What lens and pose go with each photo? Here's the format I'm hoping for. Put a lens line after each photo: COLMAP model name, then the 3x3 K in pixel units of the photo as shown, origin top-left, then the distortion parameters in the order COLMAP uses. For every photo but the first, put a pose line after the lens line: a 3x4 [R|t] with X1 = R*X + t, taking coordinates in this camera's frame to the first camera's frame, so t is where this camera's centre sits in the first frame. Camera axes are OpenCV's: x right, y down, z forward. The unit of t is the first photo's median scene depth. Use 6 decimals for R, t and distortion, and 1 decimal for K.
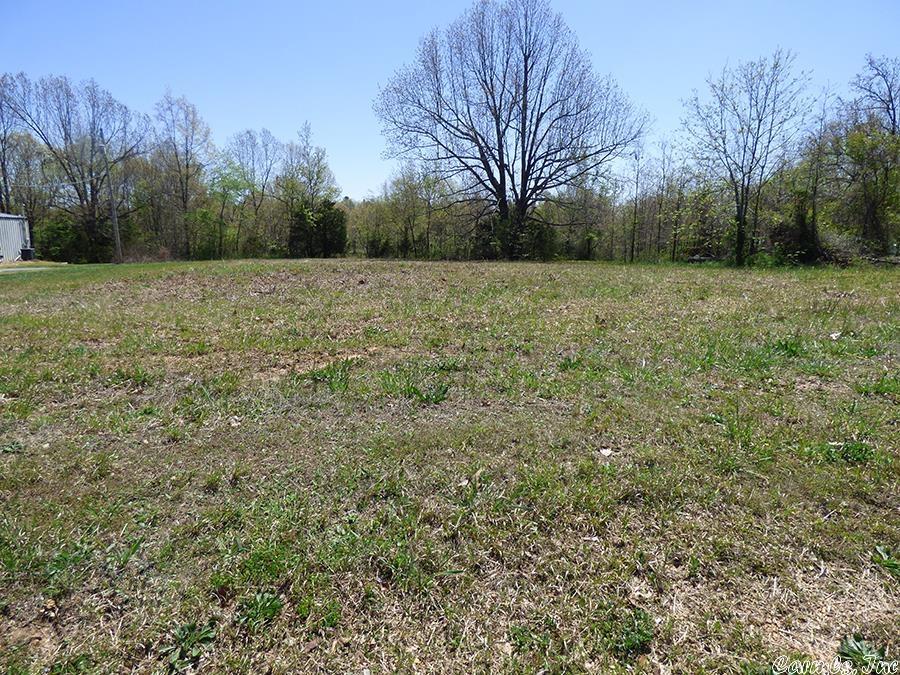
lens RADIAL K [[551.2, 0, 450.0], [0, 551.2, 337.5], [0, 0, 1]] dist [-0.025601, 0.002496]
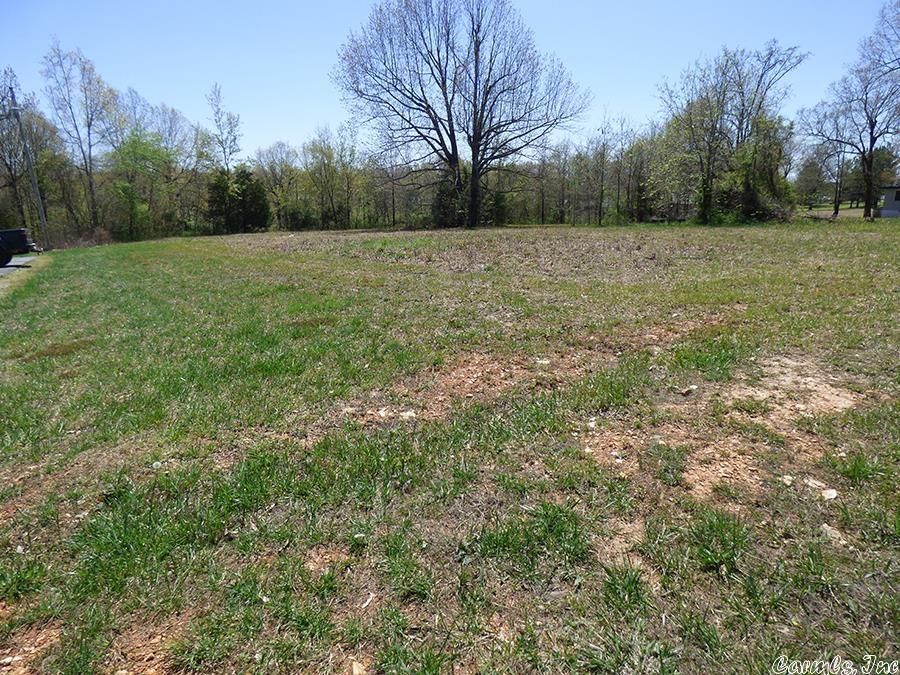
lens RADIAL K [[551.2, 0, 450.0], [0, 551.2, 337.5], [0, 0, 1]] dist [-0.025601, 0.002496]
pose [[0.946838, -0.100745, 0.305530, -0.251225], [0.082280, 0.993950, 0.072757, -0.008041], [-0.311011, -0.043750, 0.949399, -0.006414]]
